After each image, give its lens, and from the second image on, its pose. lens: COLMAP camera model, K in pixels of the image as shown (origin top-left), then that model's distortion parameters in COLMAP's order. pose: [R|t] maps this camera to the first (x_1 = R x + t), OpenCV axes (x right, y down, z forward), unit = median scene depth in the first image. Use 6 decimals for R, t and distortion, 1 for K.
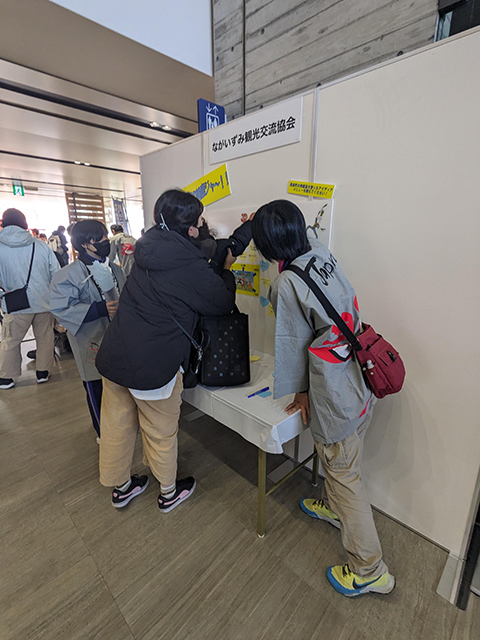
lens RADIAL K [[307.9, 0, 241.0], [0, 307.9, 314.6], [0, 0, 1]] dist [-0.014186, 0.003772]
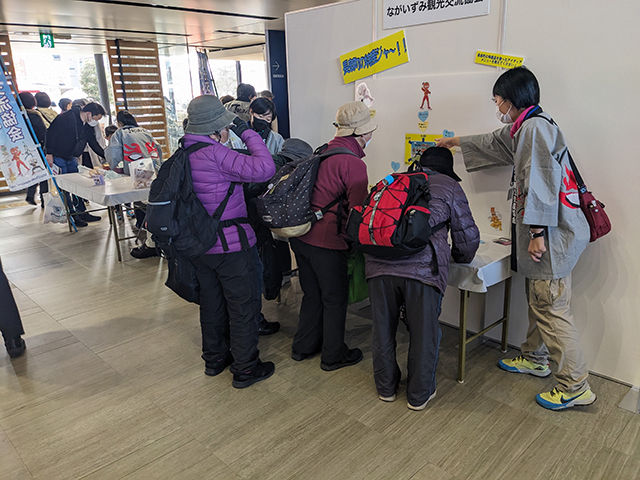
lens RADIAL K [[496.4, 0, 331.3], [0, 496.4, 237.1], [0, 0, 1]] dist [0.040221, -0.054809]
pose [[0.999467, -0.029491, -0.013978, -0.270587], [0.029965, 0.998937, 0.035015, 0.096566], [0.012930, -0.035415, 0.999289, -0.588077]]
